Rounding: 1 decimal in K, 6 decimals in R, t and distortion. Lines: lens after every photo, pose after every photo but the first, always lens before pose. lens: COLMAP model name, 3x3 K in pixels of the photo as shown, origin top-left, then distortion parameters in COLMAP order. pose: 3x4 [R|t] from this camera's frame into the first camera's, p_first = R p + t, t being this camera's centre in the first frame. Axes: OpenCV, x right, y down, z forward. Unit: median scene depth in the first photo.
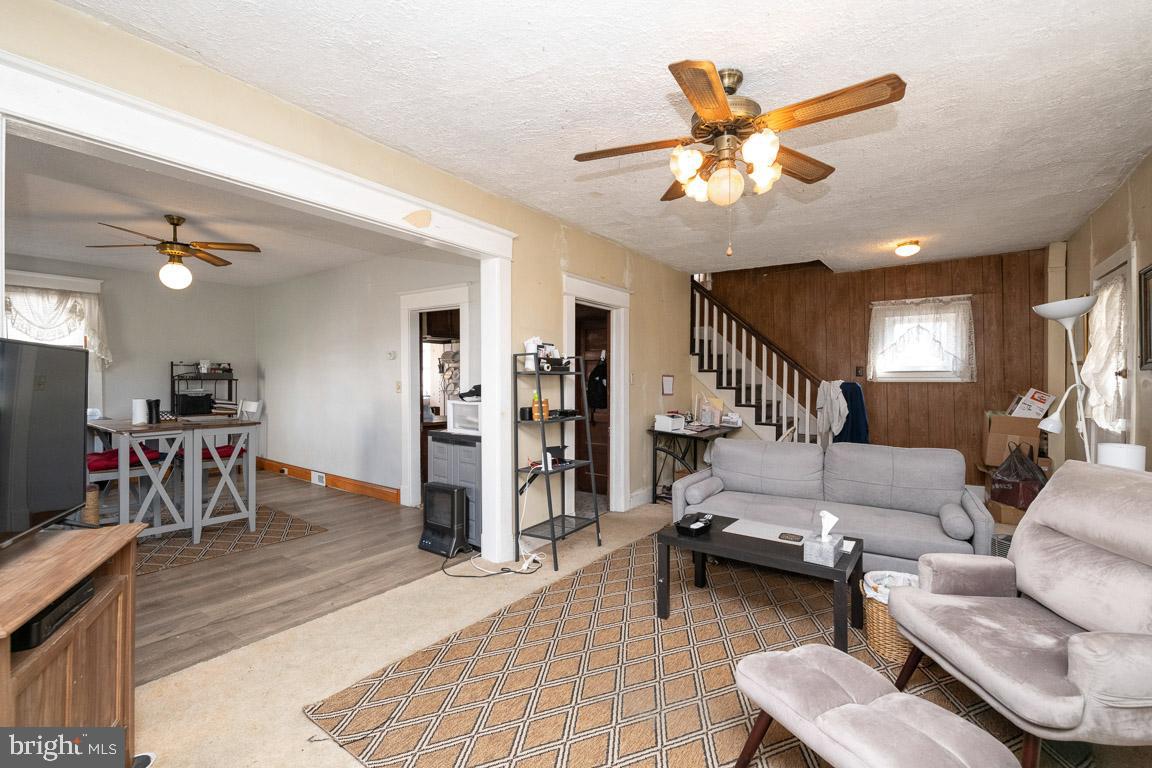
lens RADIAL K [[486.5, 0, 570.3], [0, 486.5, 381.1], [0, 0, 1]] dist [0.002949, -0.005196]
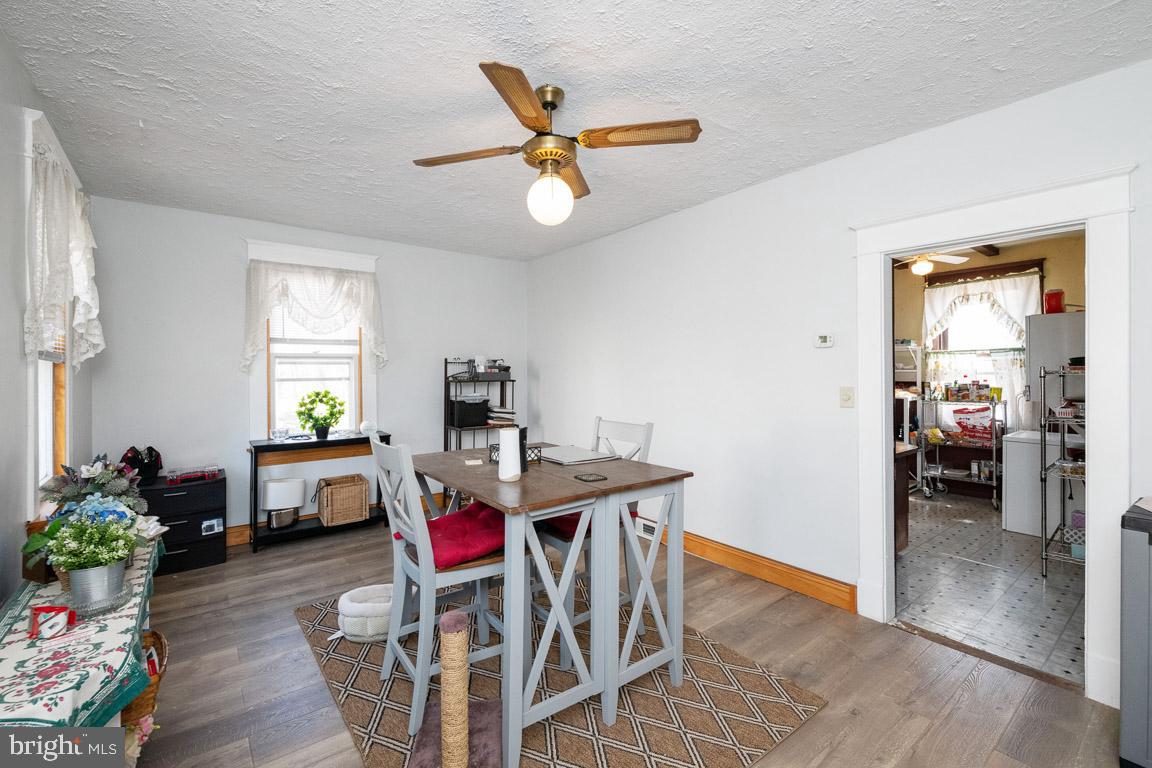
lens RADIAL K [[486.5, 0, 570.3], [0, 486.5, 381.1], [0, 0, 1]] dist [0.002949, -0.005196]
pose [[0.954663, 0.000561, -0.297688, -0.446029], [0.002057, 0.999962, 0.008478, -0.011190], [0.297681, -0.008706, 0.954626, 0.350001]]
